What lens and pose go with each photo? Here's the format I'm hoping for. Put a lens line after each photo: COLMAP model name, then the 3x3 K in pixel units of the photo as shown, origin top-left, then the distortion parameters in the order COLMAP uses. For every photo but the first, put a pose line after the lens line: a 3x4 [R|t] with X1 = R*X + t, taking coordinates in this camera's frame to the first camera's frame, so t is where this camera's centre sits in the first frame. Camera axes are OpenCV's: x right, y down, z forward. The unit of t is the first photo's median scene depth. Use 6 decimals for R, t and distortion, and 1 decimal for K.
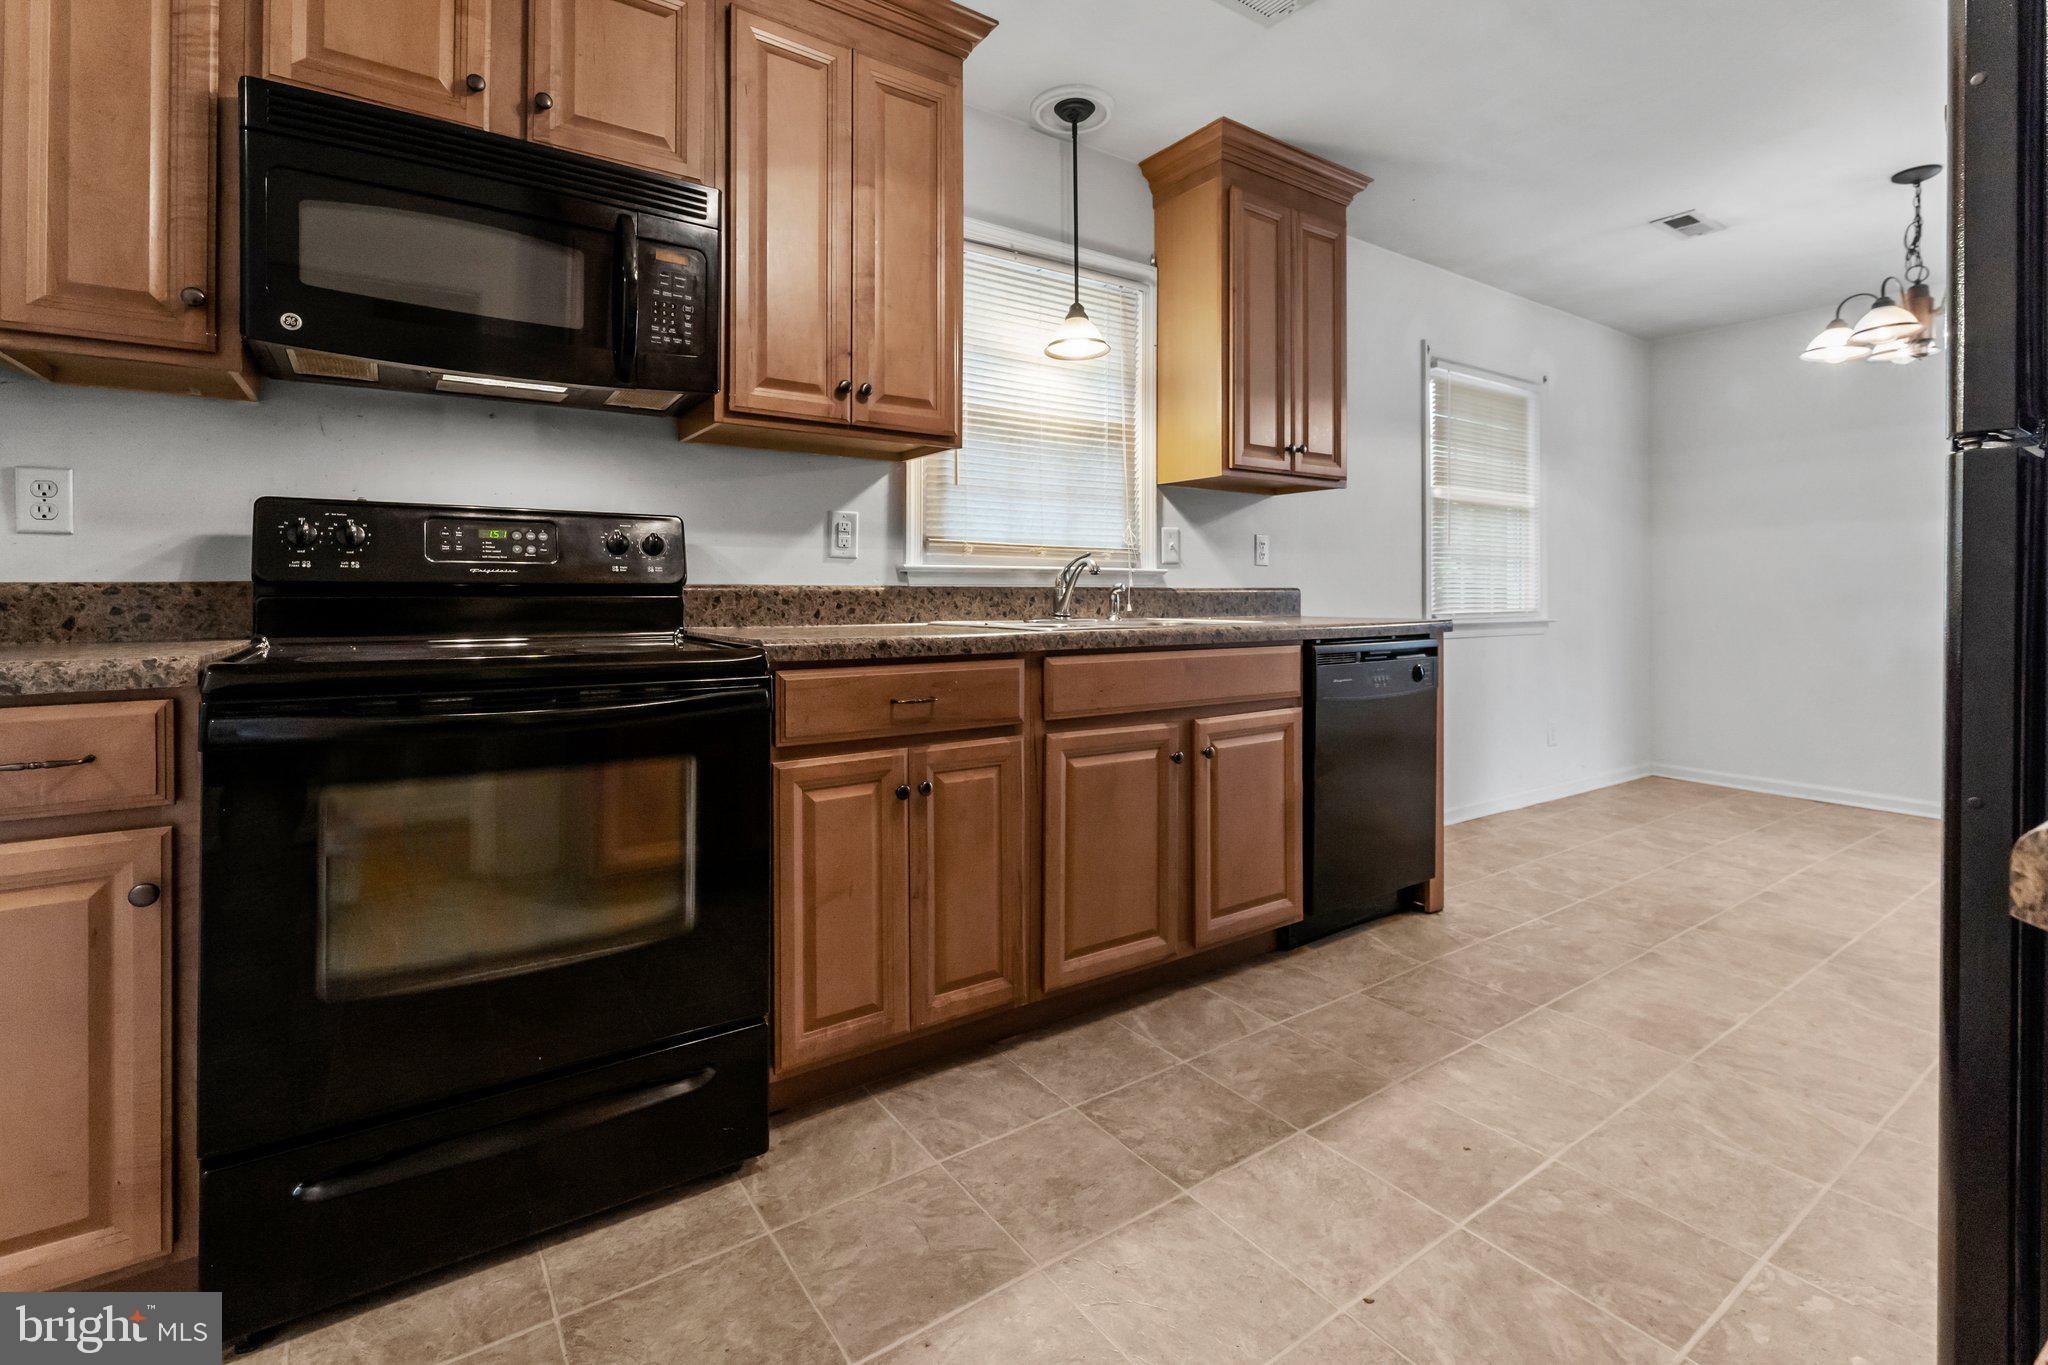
lens RADIAL K [[922.9, 0, 1013.0], [0, 922.9, 589.3], [0, 0, 1]] dist [-0.000406, 0.000482]
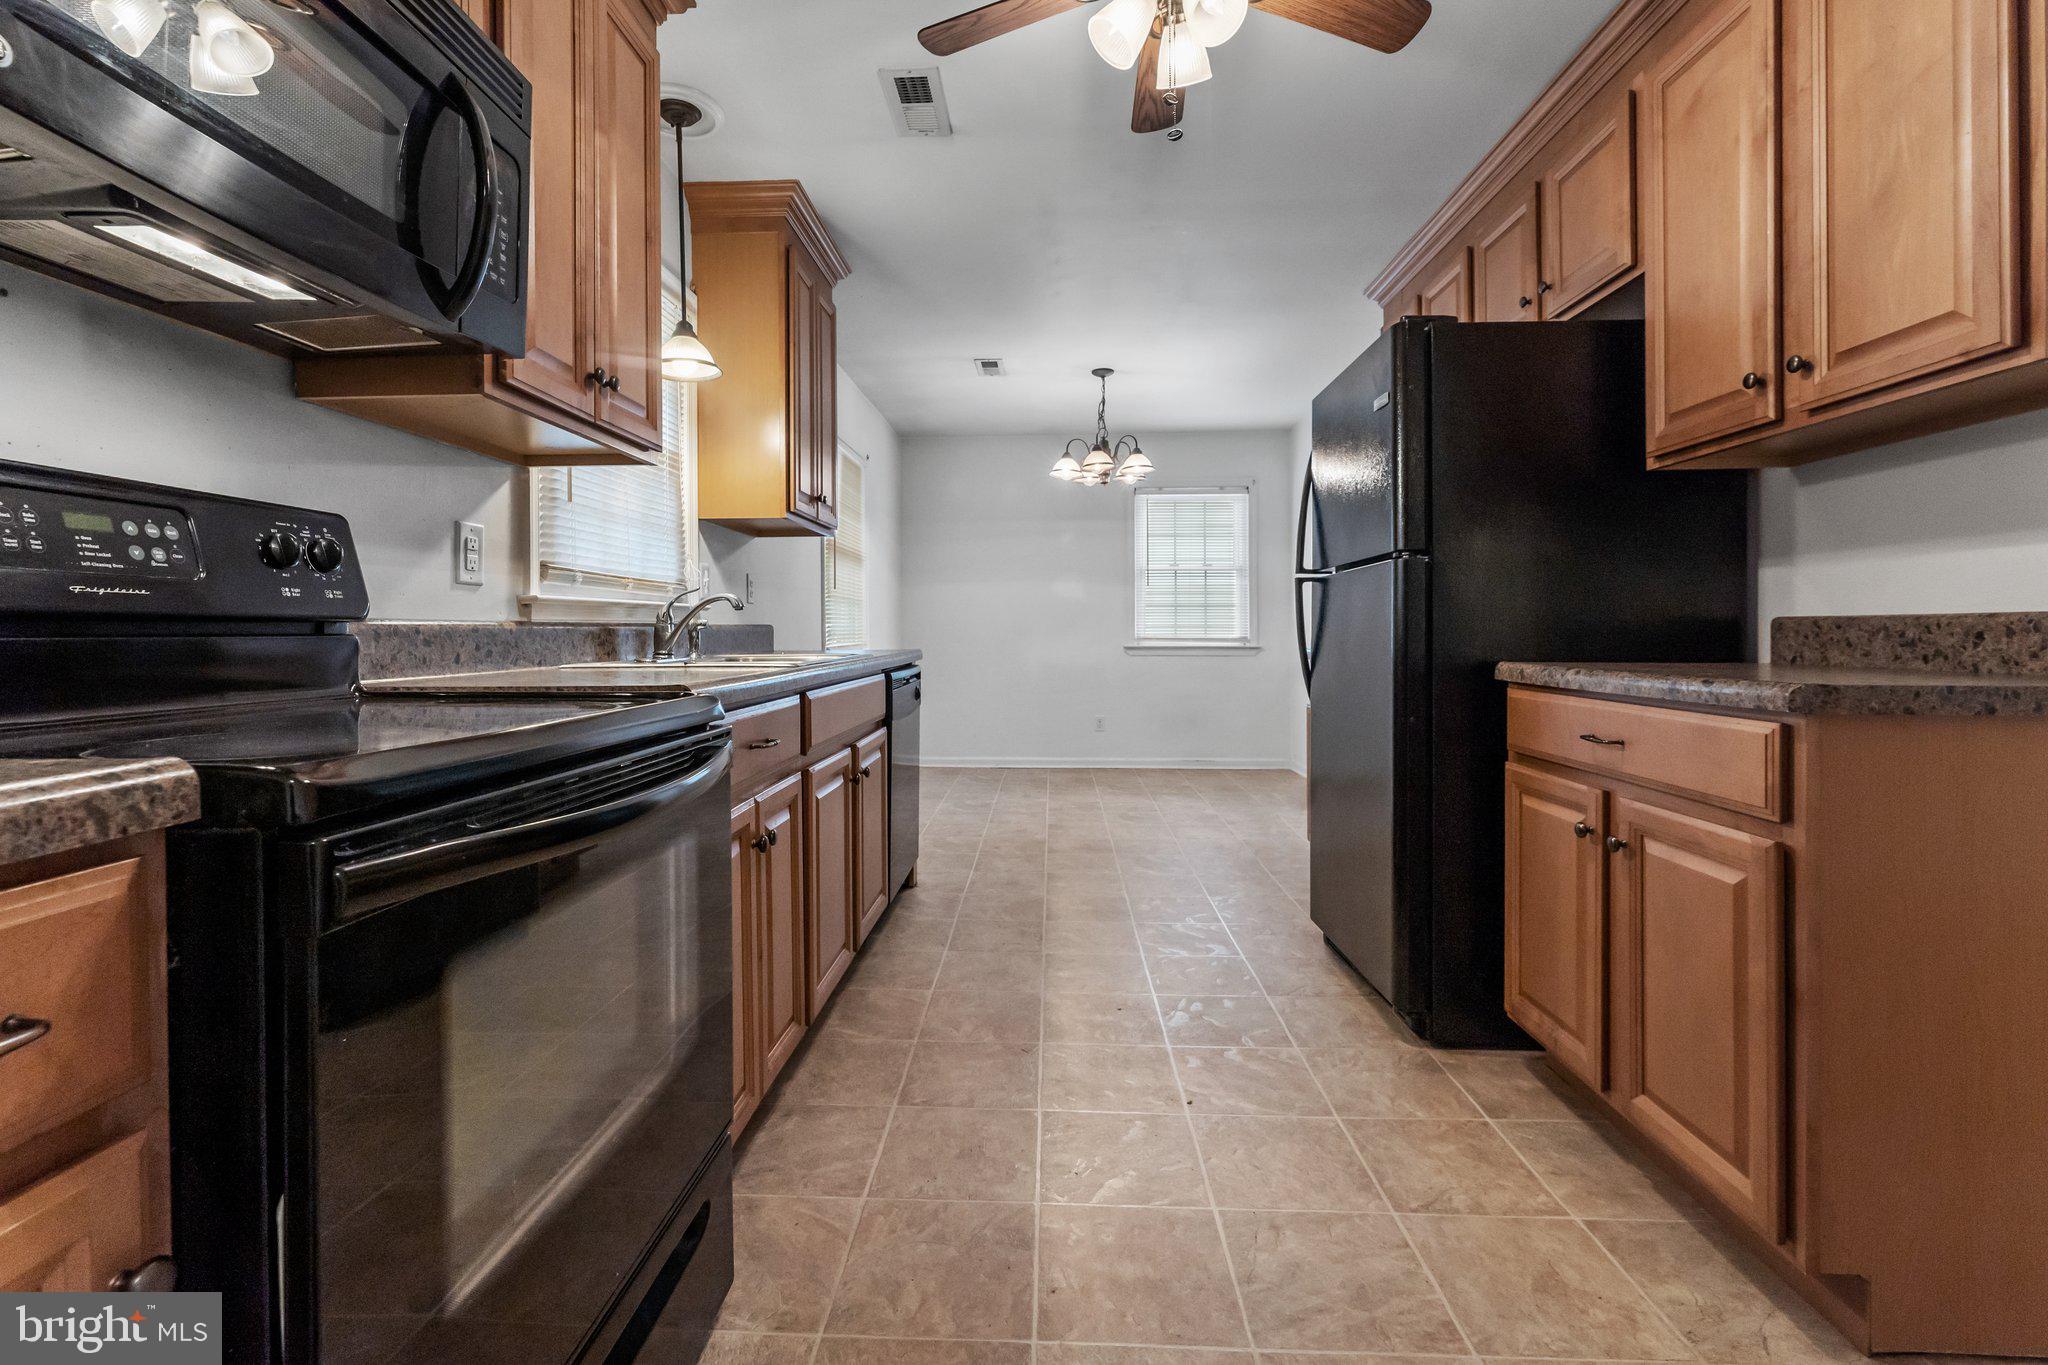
lens RADIAL K [[904.7, 0, 1015.5], [0, 904.7, 635.5], [0, 0, 1]] dist [-0.000592, 0.000240]
pose [[0.602989, -0.010661, 0.797679, -0.645414], [0.004475, 0.999940, 0.009982, 0.003579], [-0.797737, -0.002449, 0.603000, 0.241028]]
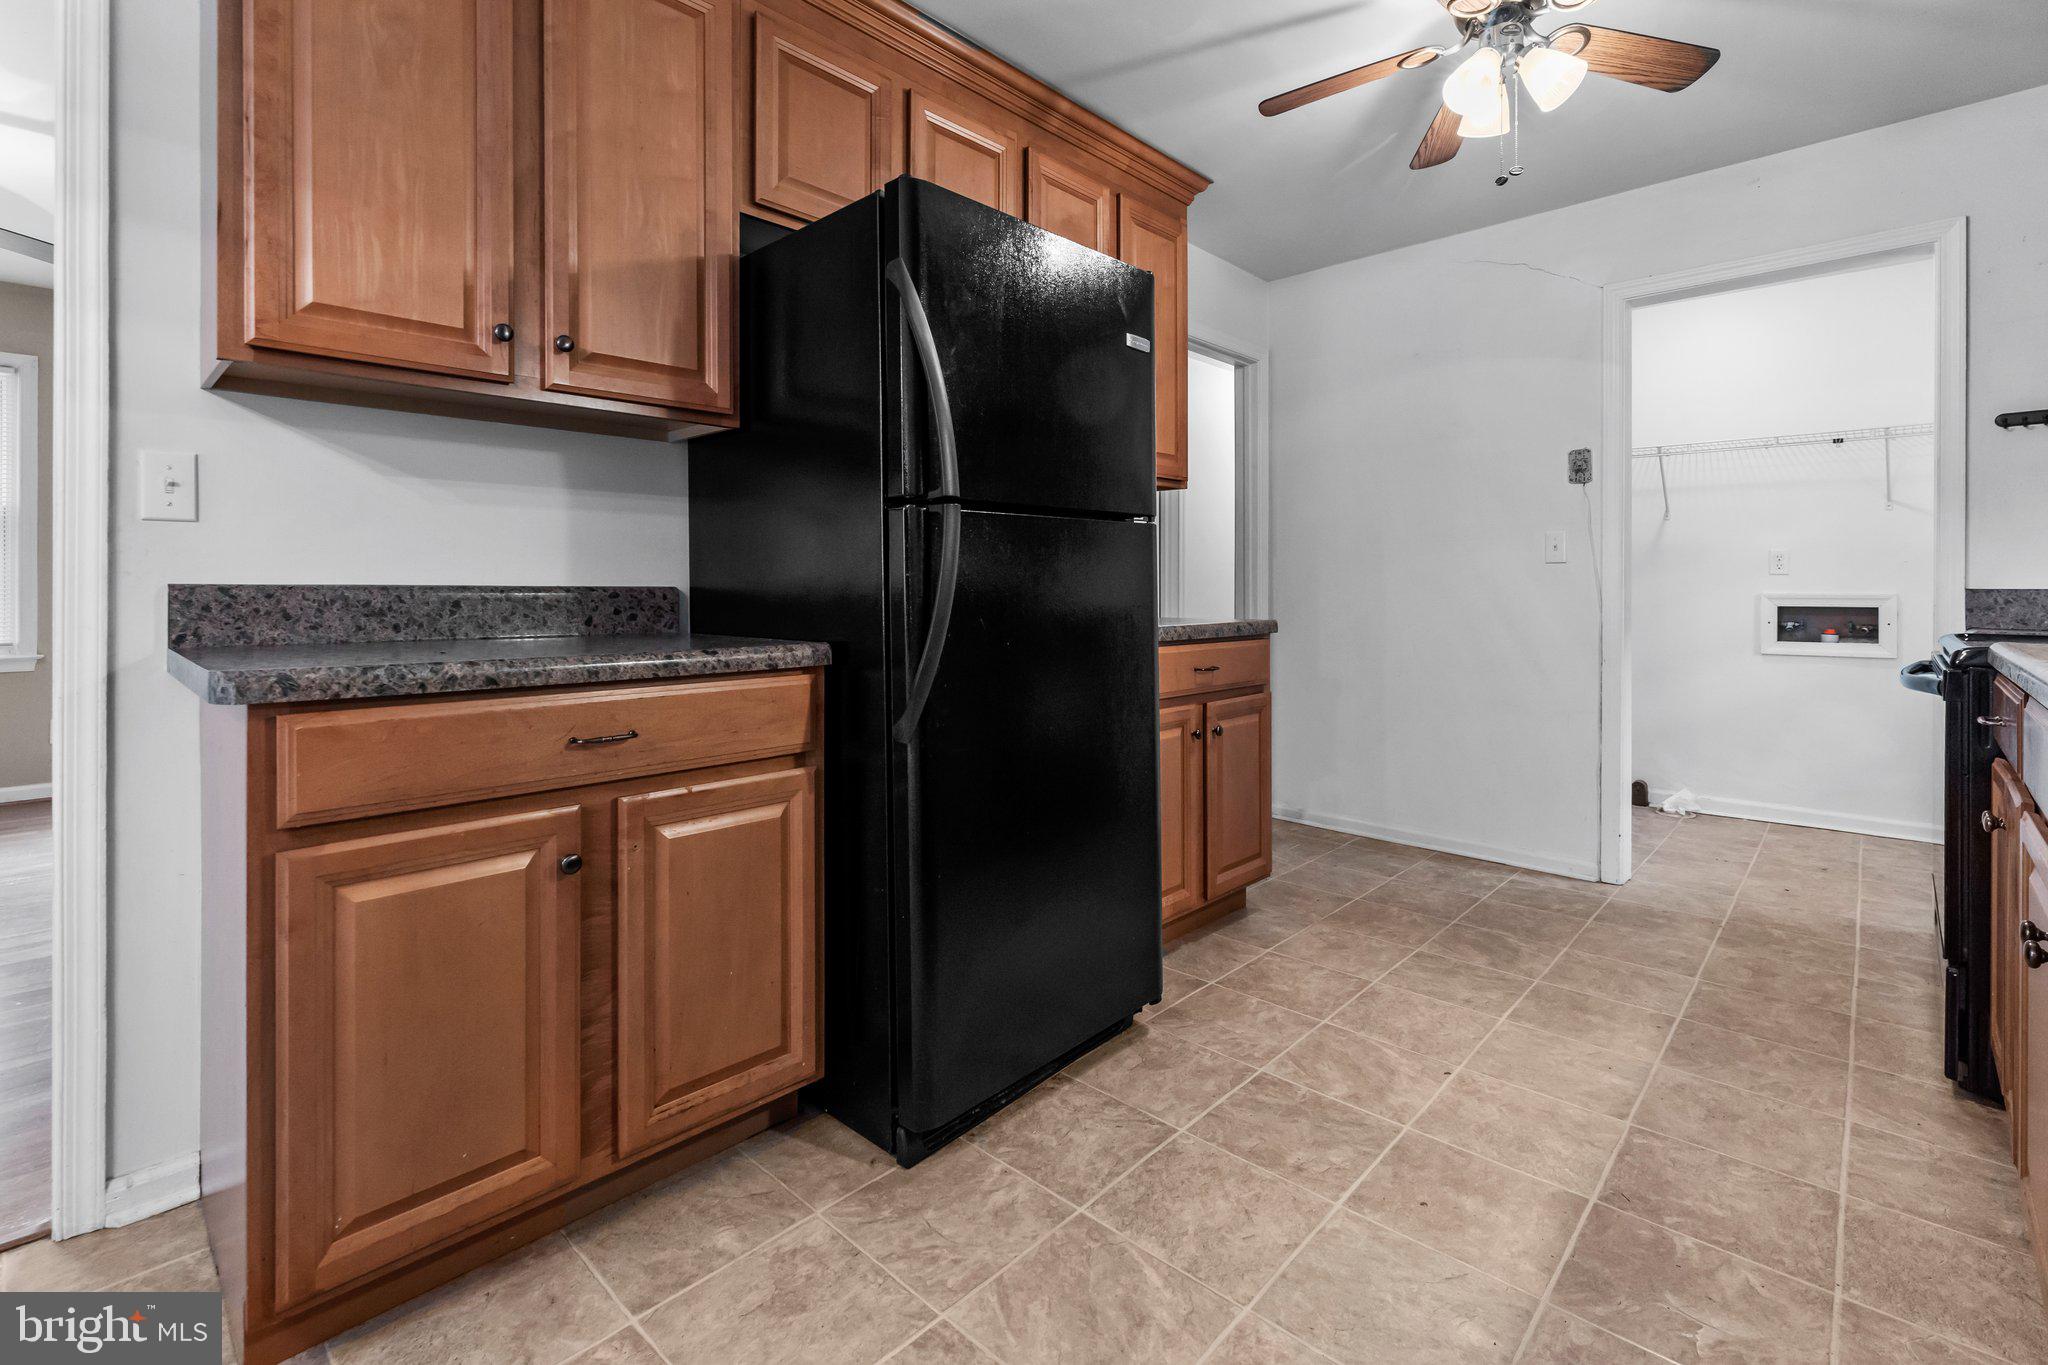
lens RADIAL K [[922.9, 0, 1013.0], [0, 922.9, 589.3], [0, 0, 1]] dist [-0.000406, 0.000482]
pose [[-0.978505, -0.006711, -0.206113, 0.952477], [-0.006487, 0.999977, -0.001762, 0.000514], [0.206121, -0.000387, -0.978527, 1.593657]]
